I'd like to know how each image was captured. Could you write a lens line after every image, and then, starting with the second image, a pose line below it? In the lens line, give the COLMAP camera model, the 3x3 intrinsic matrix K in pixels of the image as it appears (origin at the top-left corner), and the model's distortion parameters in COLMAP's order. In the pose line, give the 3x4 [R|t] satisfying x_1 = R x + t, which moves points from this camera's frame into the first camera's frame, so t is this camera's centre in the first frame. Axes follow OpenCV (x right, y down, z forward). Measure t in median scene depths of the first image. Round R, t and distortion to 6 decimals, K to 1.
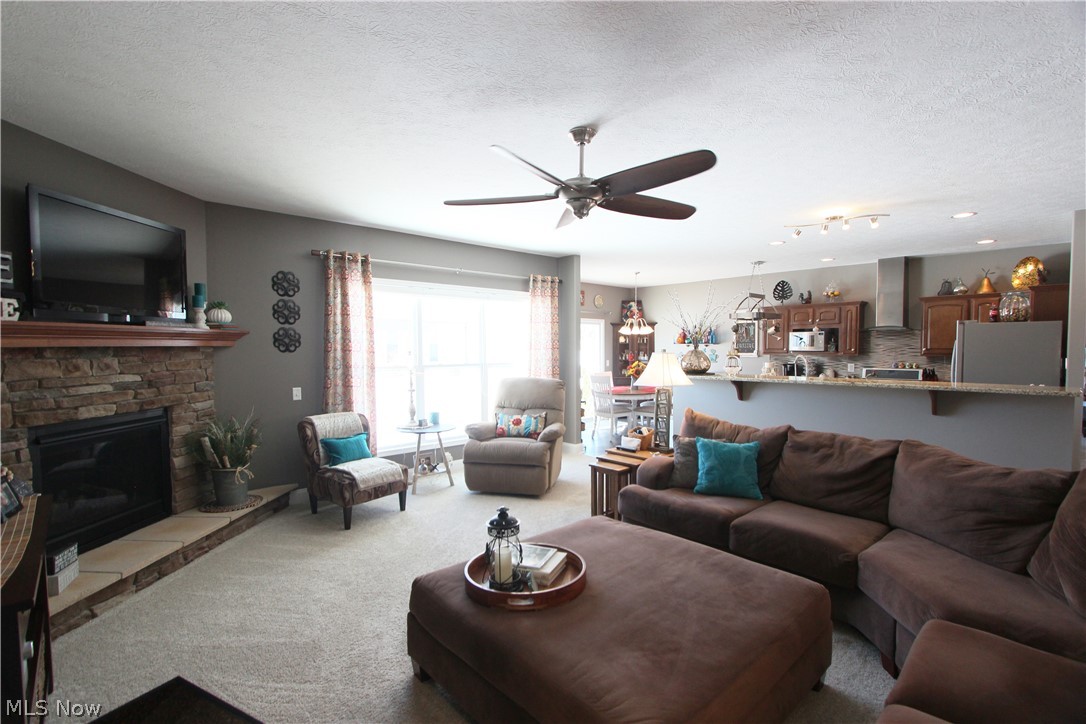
lens RADIAL K [[505.6, 0, 542.3], [0, 505.6, 368.0], [0, 0, 1]] dist [-0.016140, -0.000670]
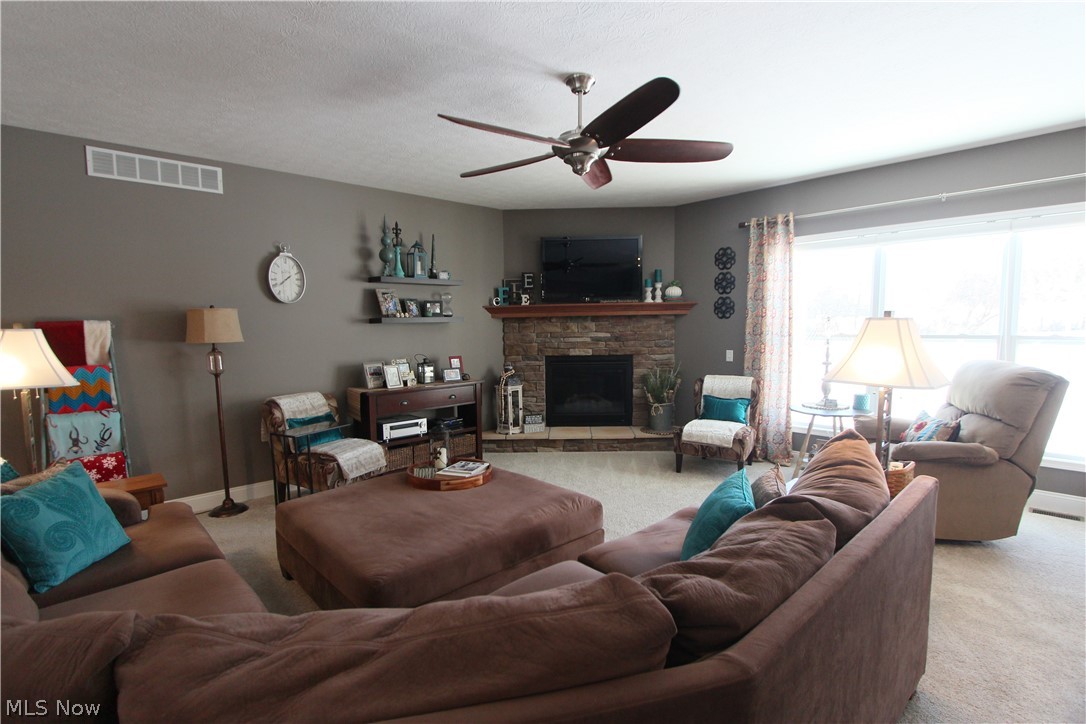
lens RADIAL K [[505.6, 0, 538.7], [0, 505.6, 366.2], [0, 0, 1]] dist [-0.016140, -0.000670]
pose [[0.010195, 0.093495, -0.995568, 0.733170], [-0.025476, 0.995320, 0.093211, -0.022669], [0.999623, 0.024413, 0.012529, 0.652270]]
